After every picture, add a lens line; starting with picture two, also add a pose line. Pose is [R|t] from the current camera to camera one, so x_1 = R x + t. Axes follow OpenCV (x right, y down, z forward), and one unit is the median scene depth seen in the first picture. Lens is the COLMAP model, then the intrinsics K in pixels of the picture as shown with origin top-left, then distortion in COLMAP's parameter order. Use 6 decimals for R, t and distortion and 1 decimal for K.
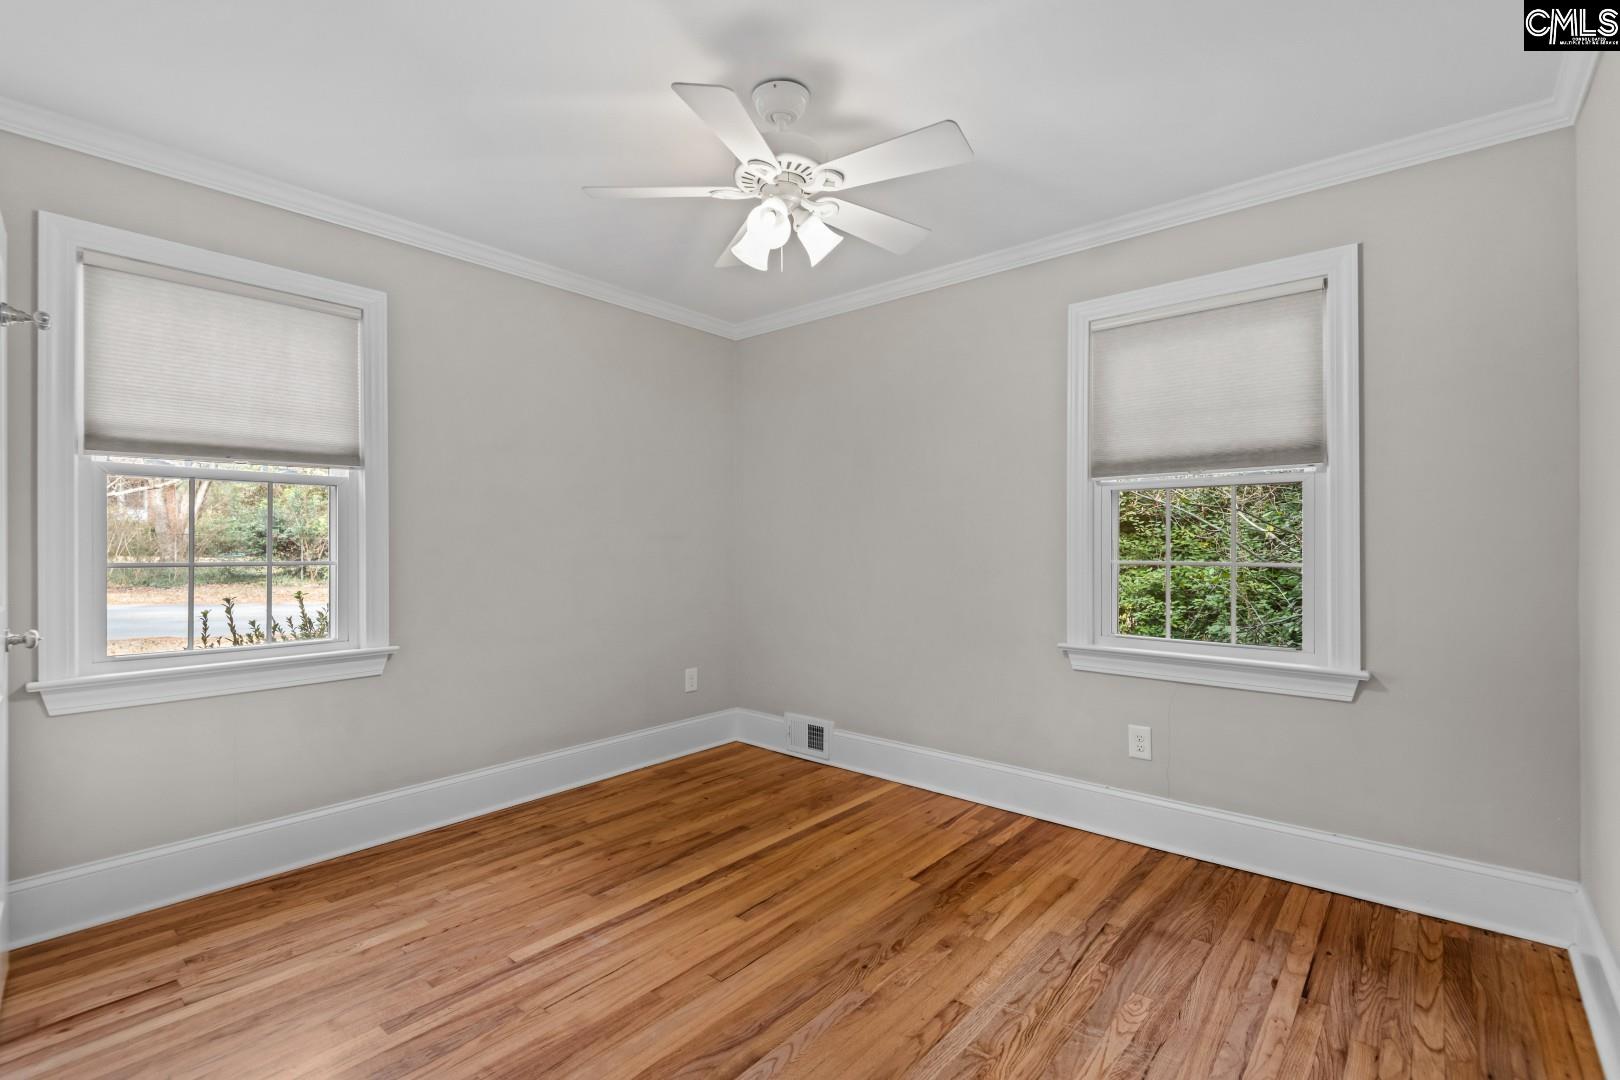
lens RADIAL K [[758.7, 0, 814.6], [0, 758.7, 537.0], [0, 0, 1]] dist [0.024657, -0.012501]
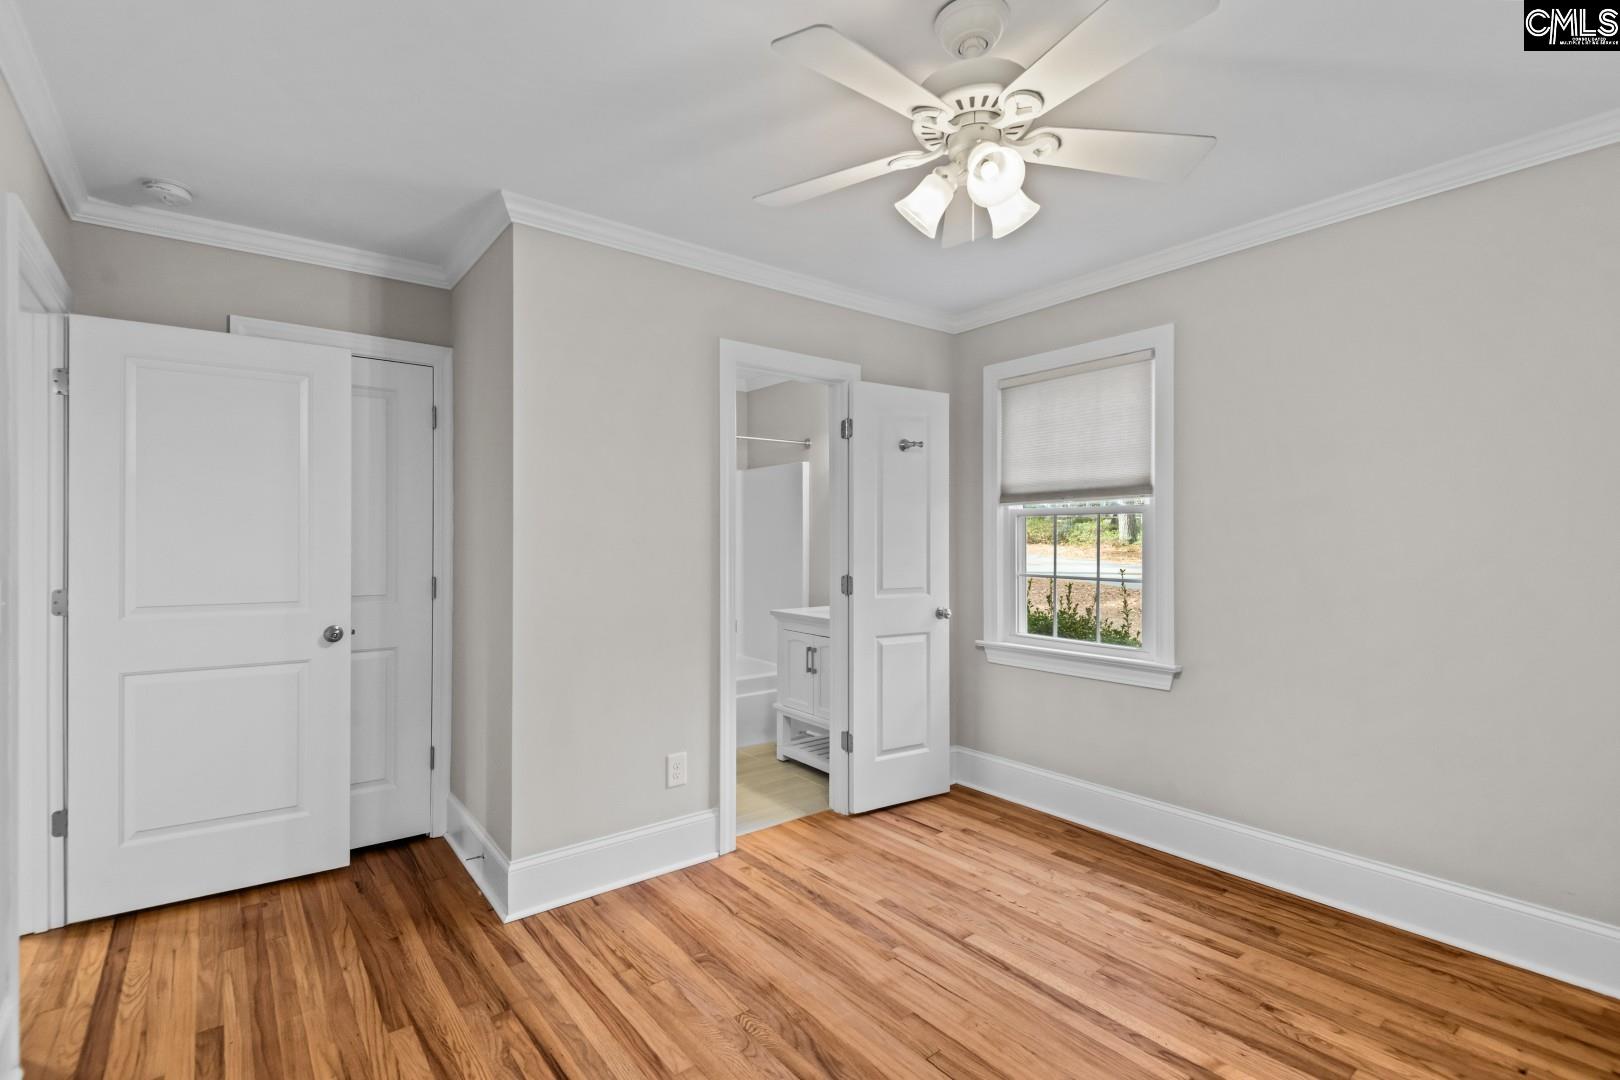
lens RADIAL K [[758.7, 0, 804.3], [0, 758.7, 537.9], [0, 0, 1]] dist [0.024657, -0.012501]
pose [[-0.222121, -0.006385, -0.974998, 0.641502], [0.005281, 0.999956, -0.007752, -0.026443], [0.975005, -0.006871, -0.222077, 0.853686]]
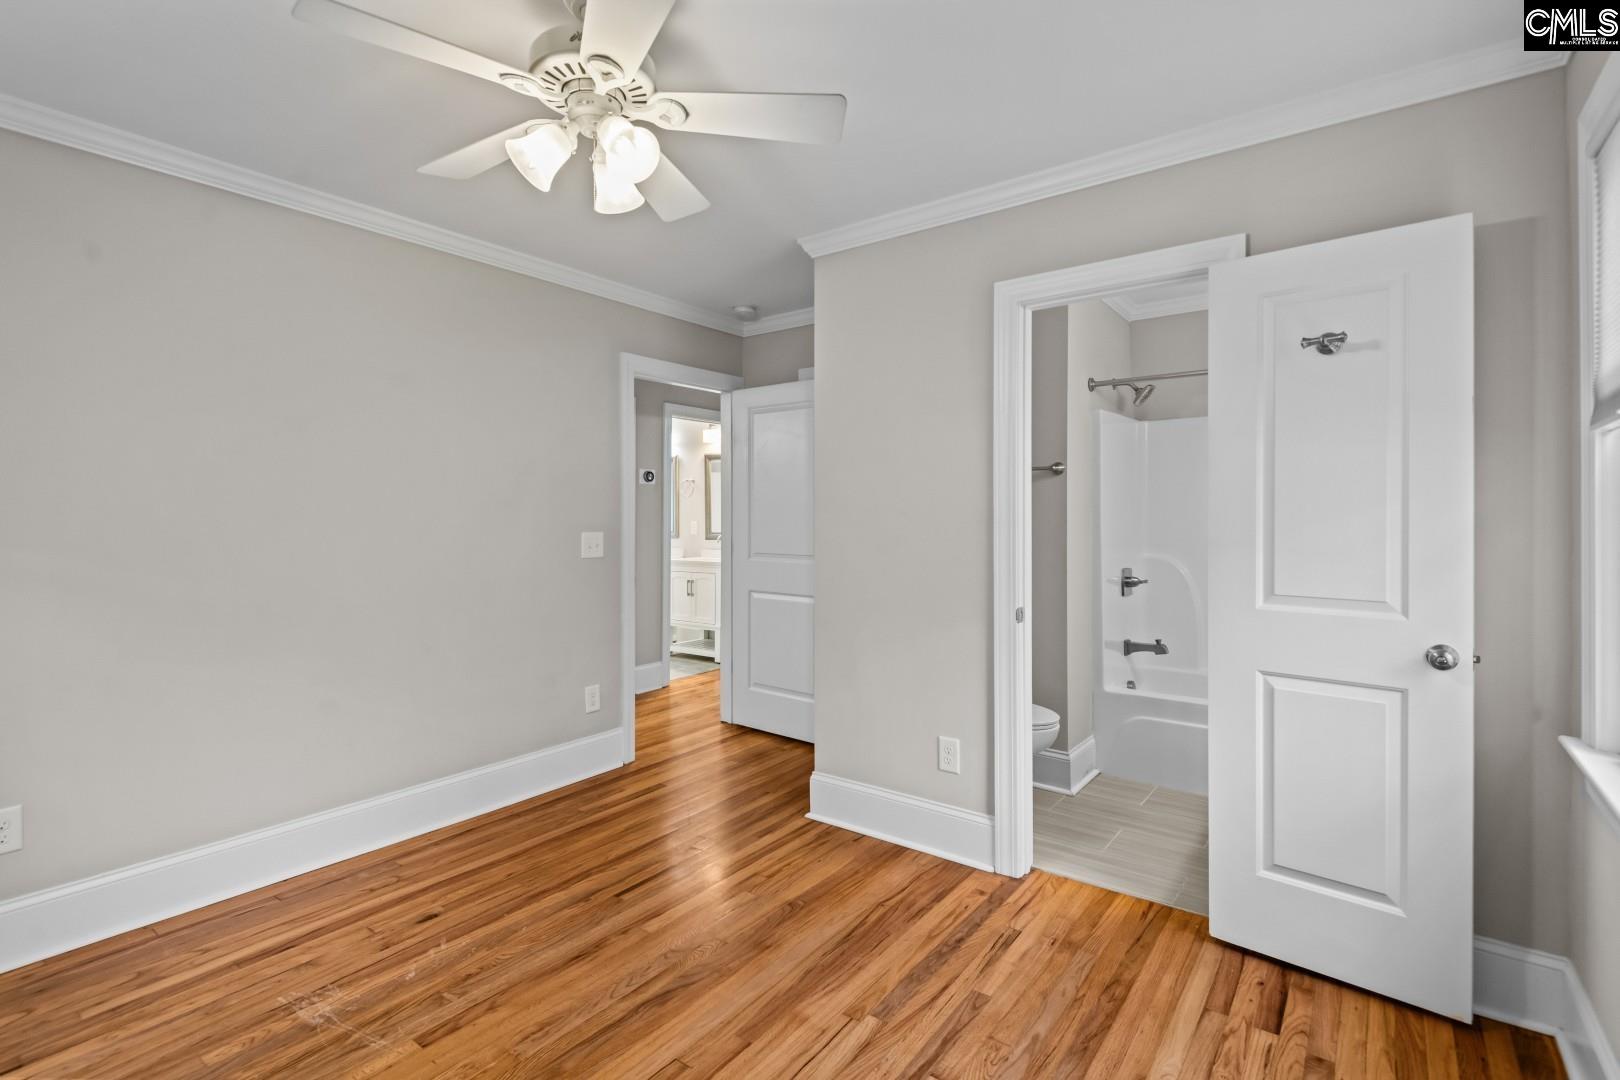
lens RADIAL K [[758.7, 0, 779.9], [0, 758.7, 515.3], [0, 0, 1]] dist [0.024657, -0.012501]
pose [[-0.999815, 0.002473, -0.019058, -0.182198], [0.002536, 0.999991, -0.003282, -0.028734], [0.019050, -0.003330, -0.999813, 1.506644]]
